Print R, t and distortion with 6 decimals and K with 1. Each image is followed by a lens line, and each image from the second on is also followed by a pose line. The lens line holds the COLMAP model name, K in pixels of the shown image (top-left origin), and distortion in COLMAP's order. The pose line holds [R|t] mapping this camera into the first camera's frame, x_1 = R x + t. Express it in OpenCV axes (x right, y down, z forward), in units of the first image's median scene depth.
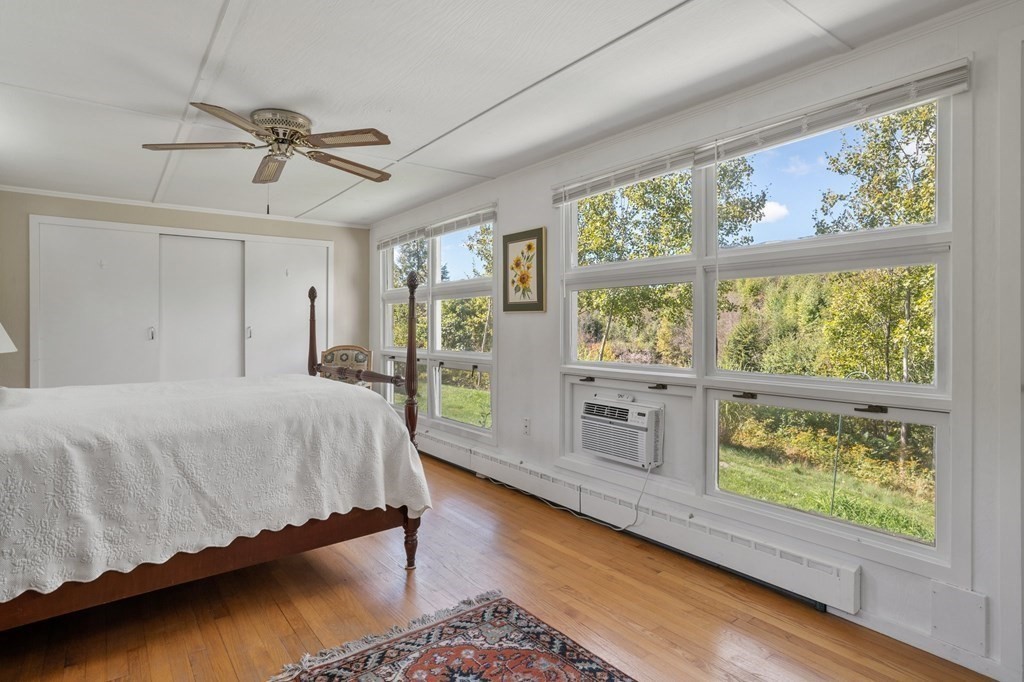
lens RADIAL K [[552.8, 0, 522.1], [0, 552.8, 332.2], [0, 0, 1]] dist [-0.023363, 0.005047]
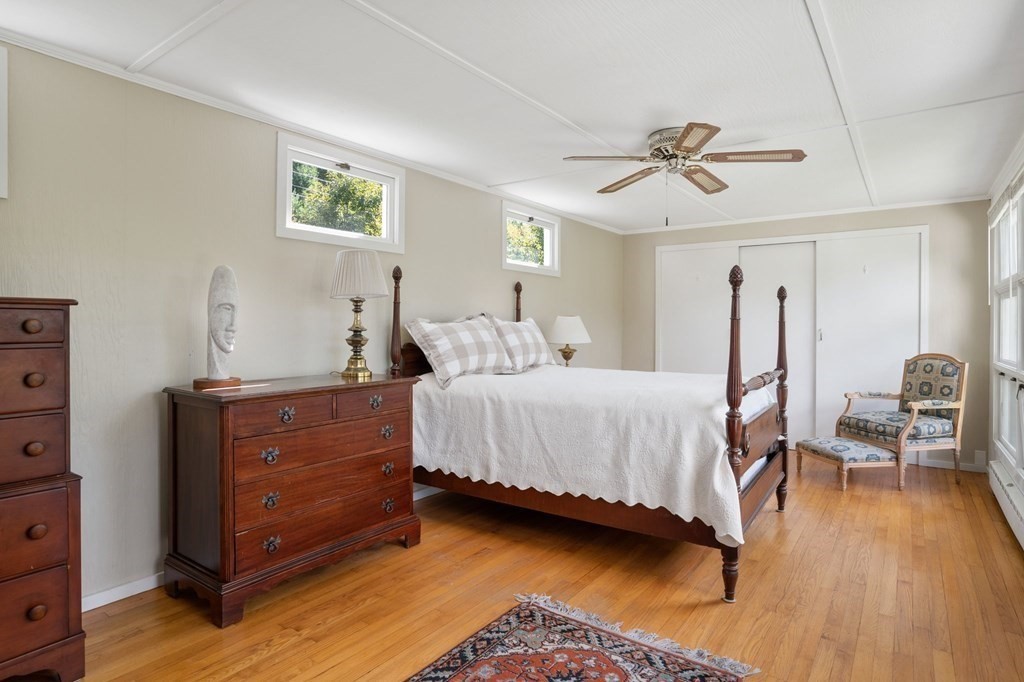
lens RADIAL K [[552.8, 0, 519.3], [0, 552.8, 335.5], [0, 0, 1]] dist [-0.023363, 0.005047]
pose [[0.281971, 0.020327, -0.959208, 0.665694], [-0.018073, 0.999711, 0.015872, -0.009545], [0.959253, 0.012860, 0.282256, 0.516150]]
